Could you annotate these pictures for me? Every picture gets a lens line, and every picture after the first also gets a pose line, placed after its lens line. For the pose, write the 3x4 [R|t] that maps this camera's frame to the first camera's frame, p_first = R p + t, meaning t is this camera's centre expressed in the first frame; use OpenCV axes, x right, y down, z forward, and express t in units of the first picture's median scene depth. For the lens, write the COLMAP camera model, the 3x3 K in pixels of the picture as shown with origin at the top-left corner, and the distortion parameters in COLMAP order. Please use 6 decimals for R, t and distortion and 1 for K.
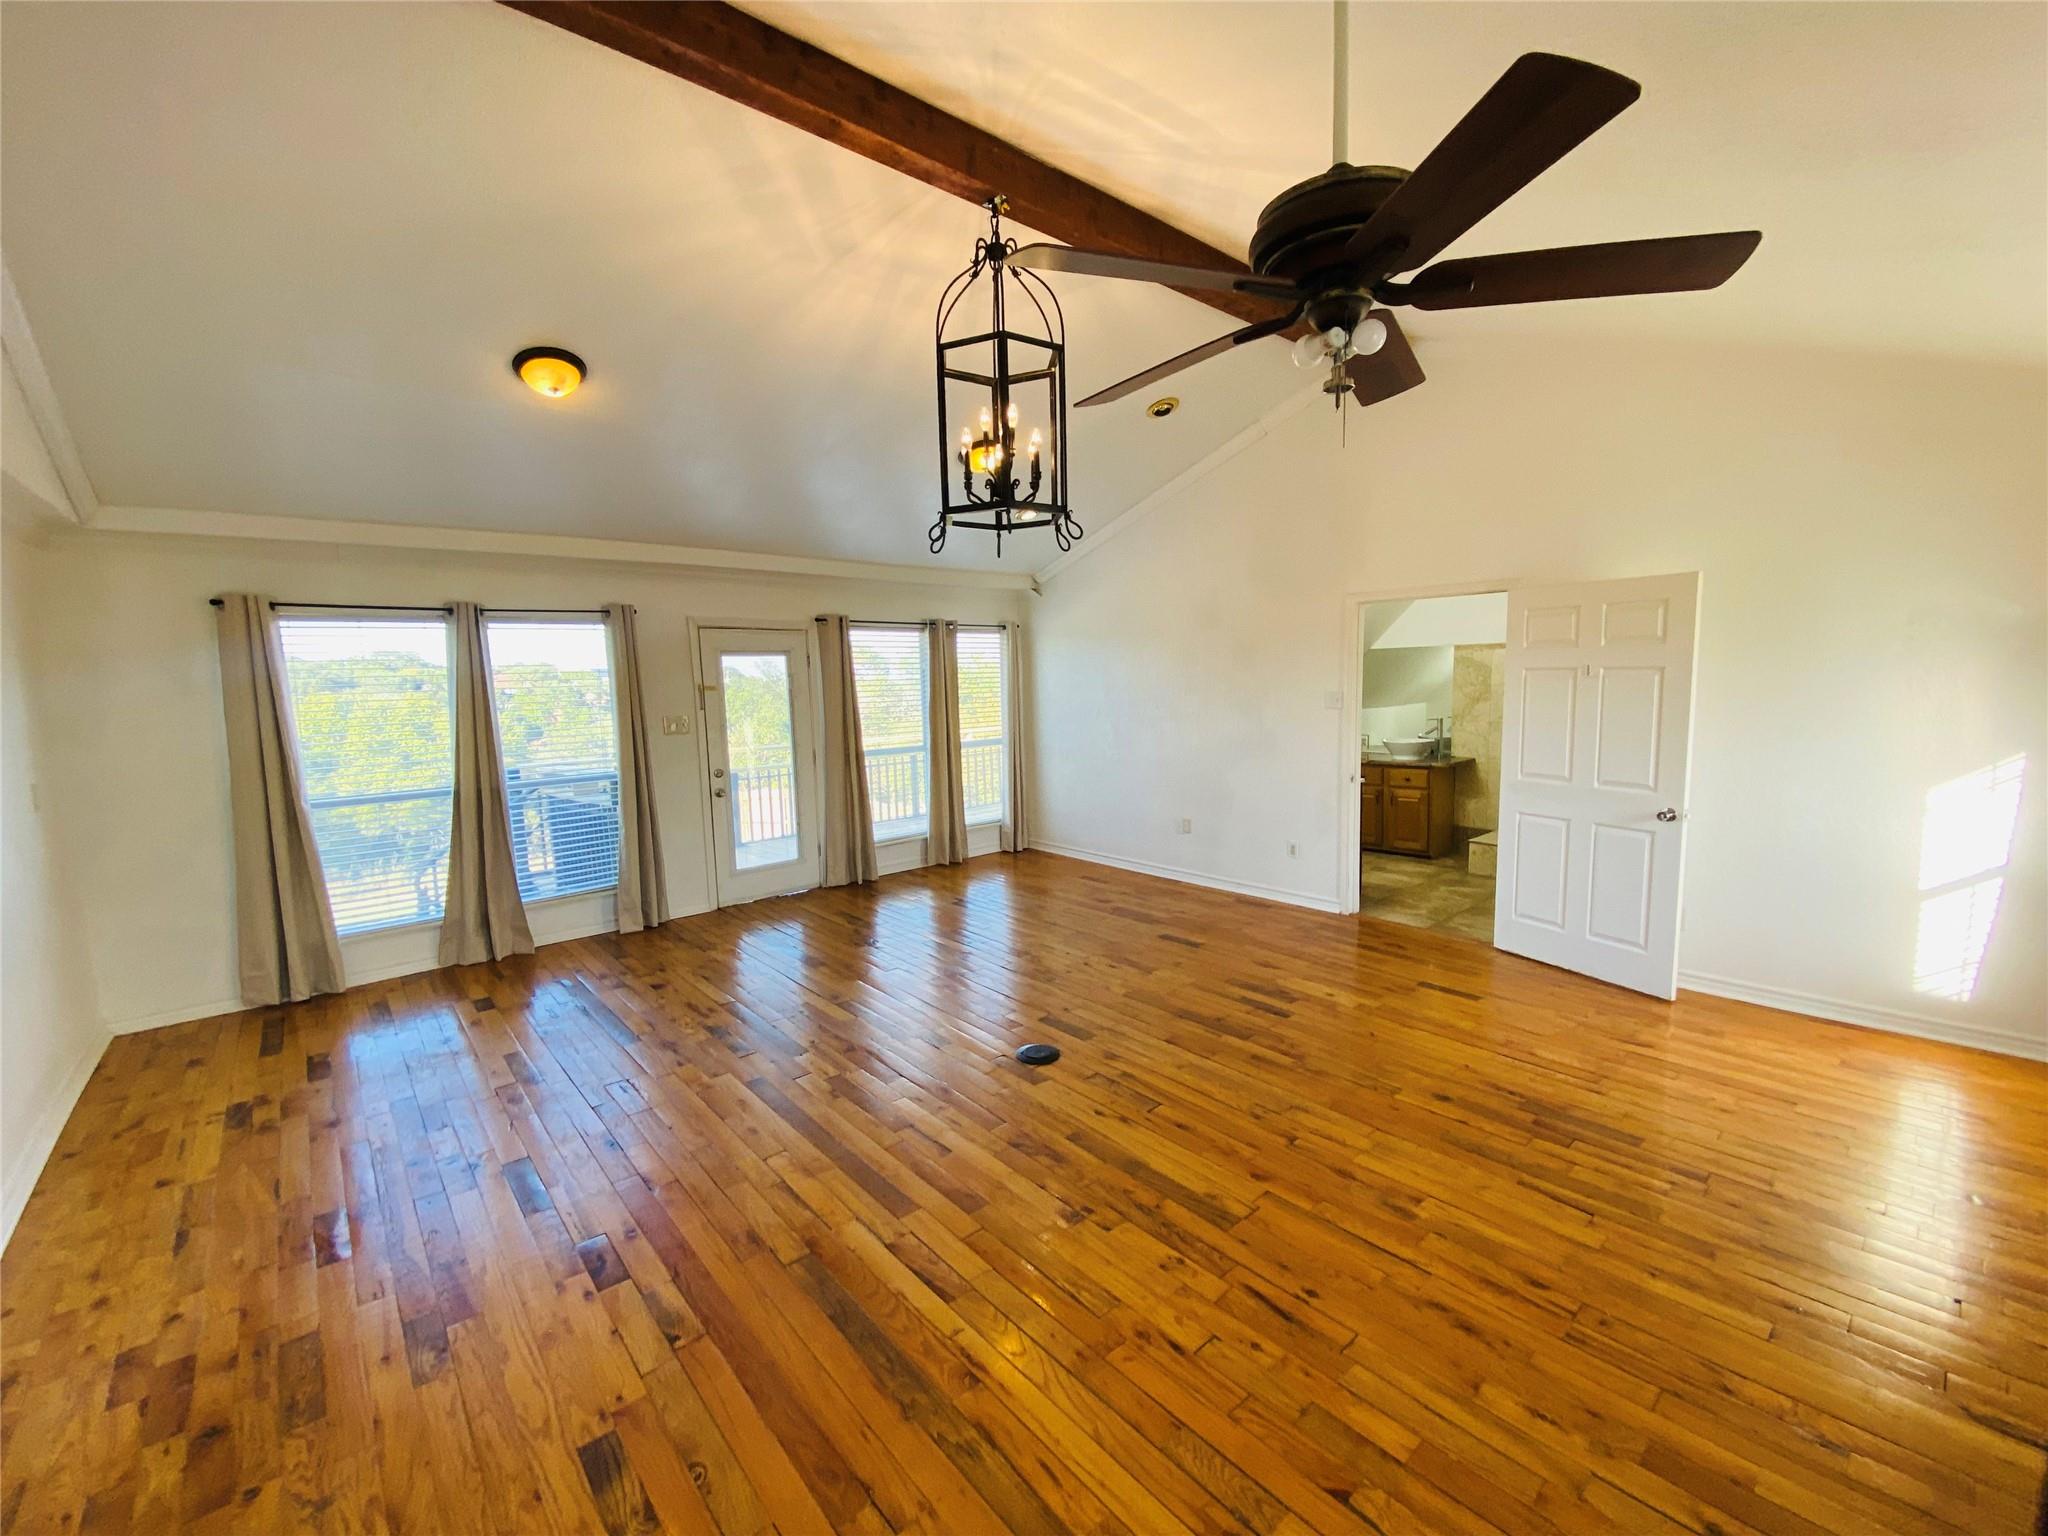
lens RADIAL K [[847.5, 0, 1023.9], [0, 847.5, 762.4], [0, 0, 1]] dist [0.004833, -0.001046]
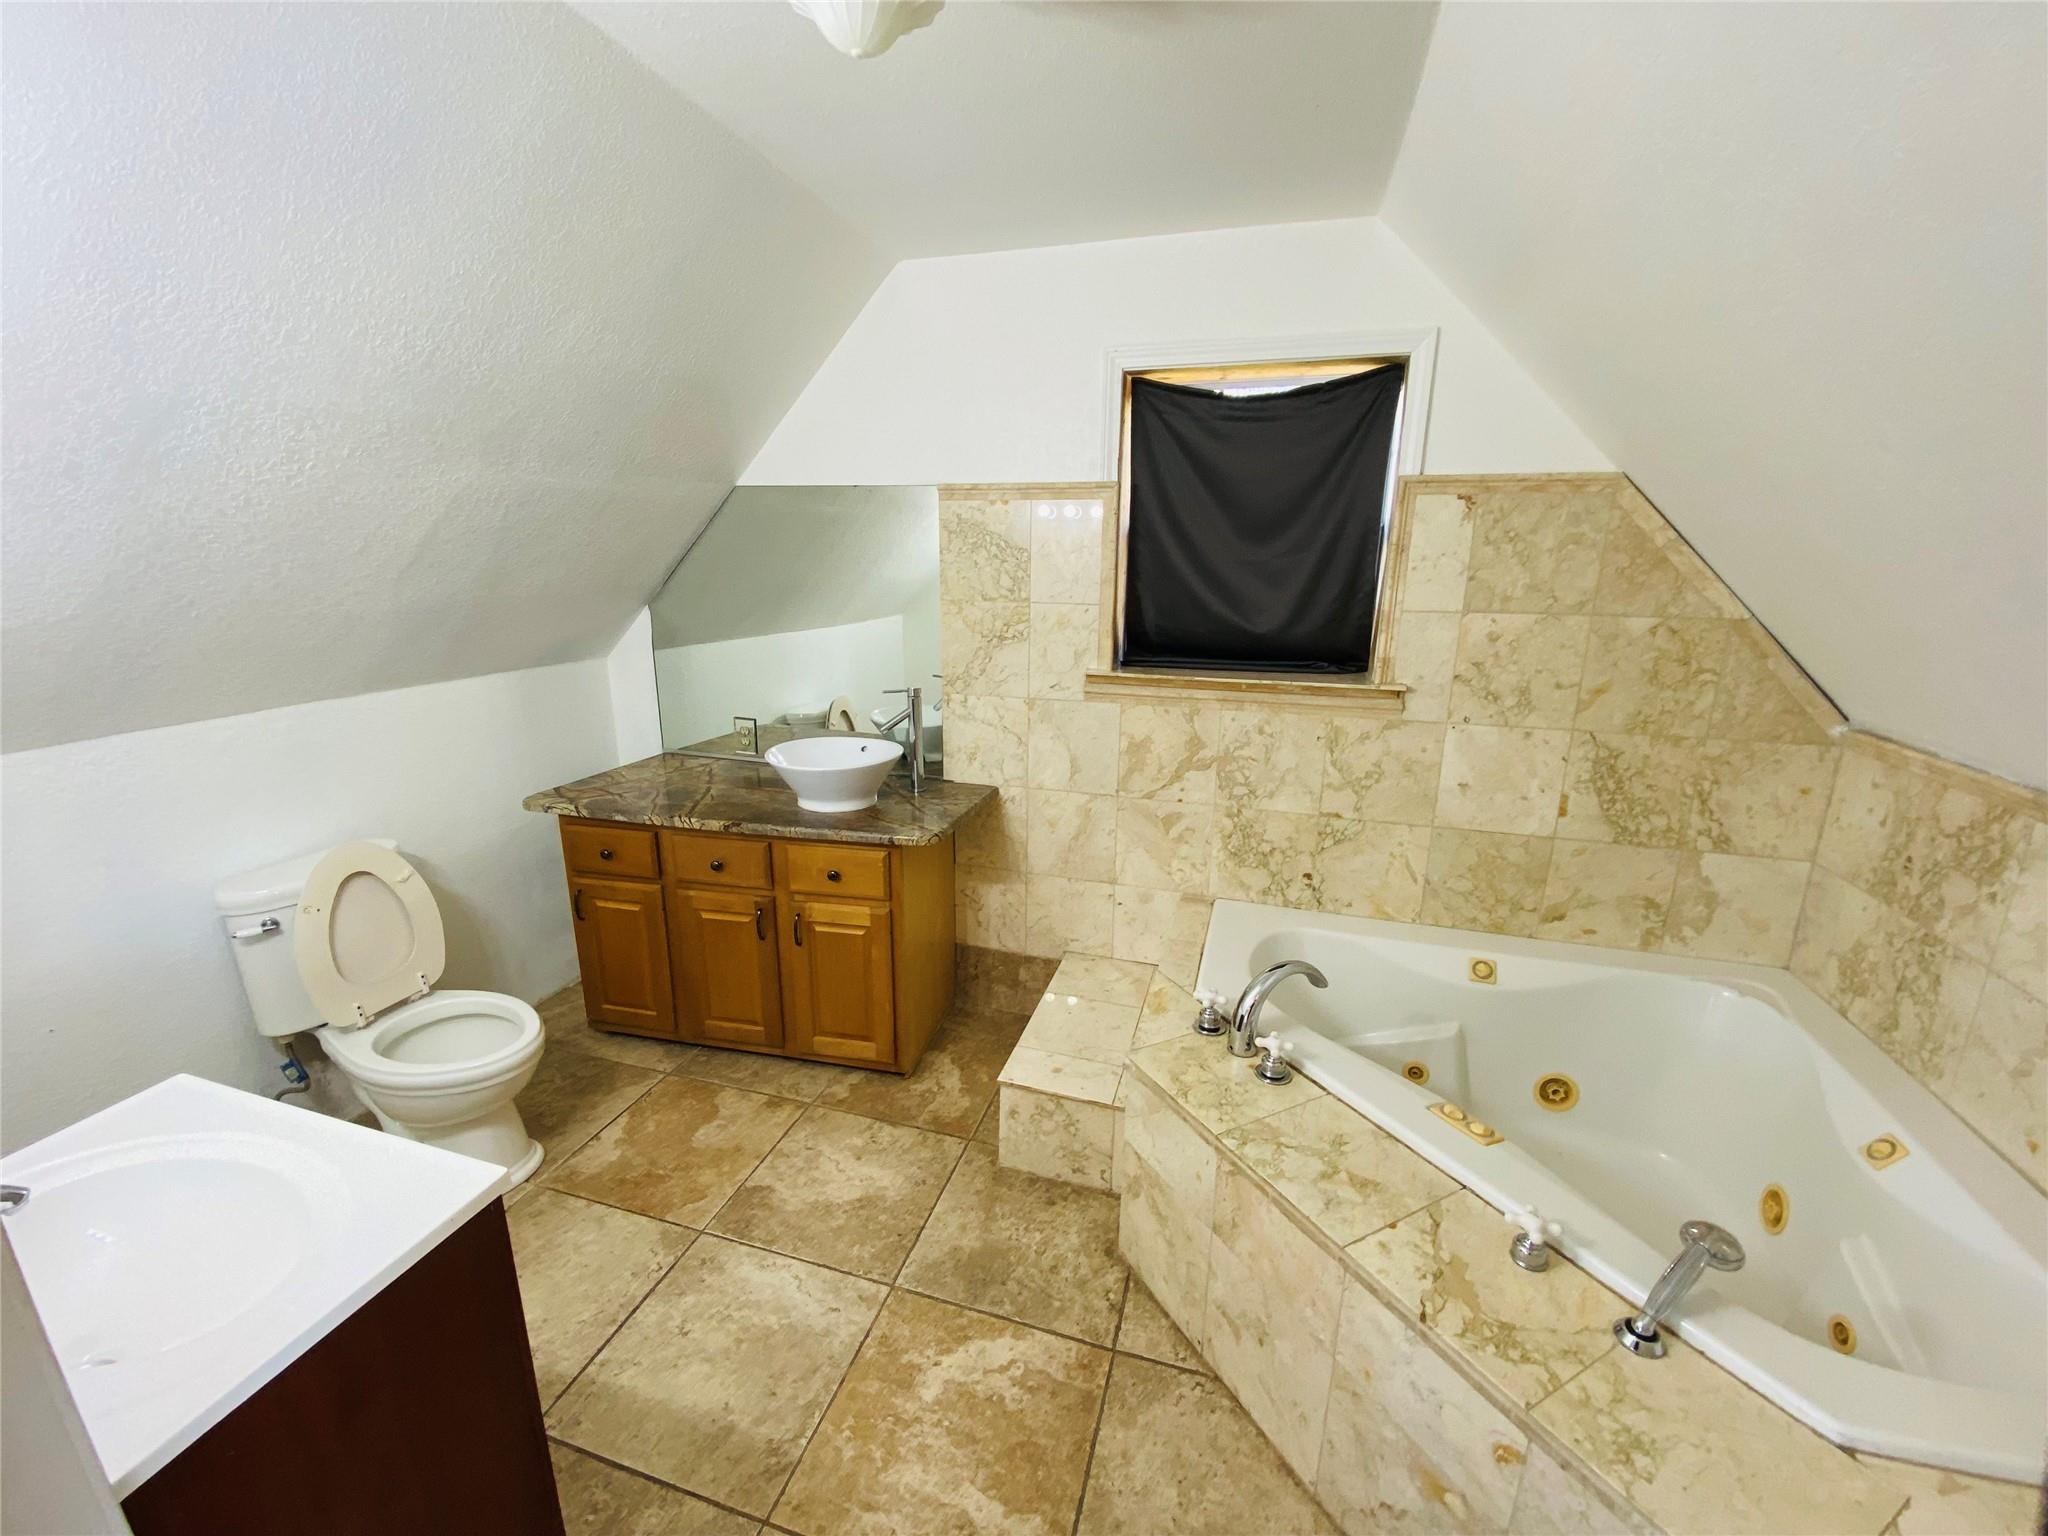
lens RADIAL K [[847.5, 0, 1016.6], [0, 847.5, 780.2], [0, 0, 1]] dist [0.004833, -0.001046]
pose [[0.853977, -0.108137, 0.508949, 0.340436], [0.028612, 0.986444, 0.161582, -0.072102], [-0.519523, -0.123425, 0.845495, 0.666106]]
